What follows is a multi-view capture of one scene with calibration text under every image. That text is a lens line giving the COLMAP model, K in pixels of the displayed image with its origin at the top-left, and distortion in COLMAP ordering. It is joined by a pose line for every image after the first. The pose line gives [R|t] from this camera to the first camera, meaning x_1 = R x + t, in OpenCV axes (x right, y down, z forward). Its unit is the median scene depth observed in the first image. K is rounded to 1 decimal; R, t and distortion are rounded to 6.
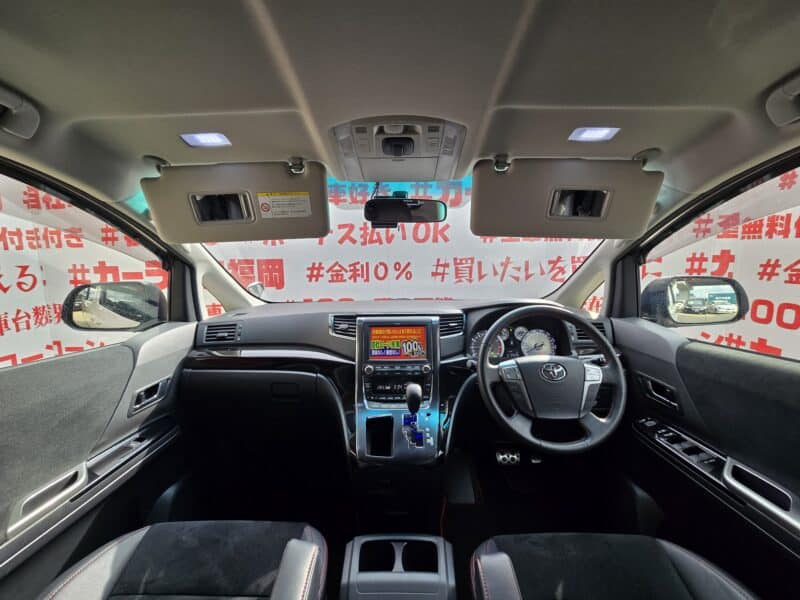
lens RADIAL K [[330.5, 0, 400.0], [0, 330.5, 300.0], [0, 0, 1]] dist [-0.000866, 0.000125]
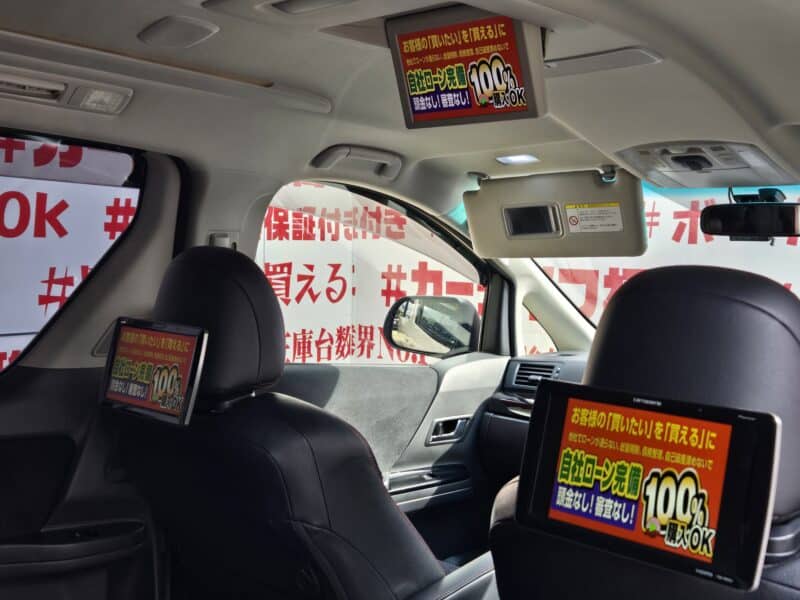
lens RADIAL K [[715.3, 0, 400.0], [0, 715.3, 300.0], [0, 0, 1]] dist [0.045381, 0.000500]
pose [[0.721821, 0.064297, -0.689086, 0.558041], [-0.117908, 0.992544, -0.030897, 0.033517], [0.681962, 0.103551, 0.724020, -0.626945]]
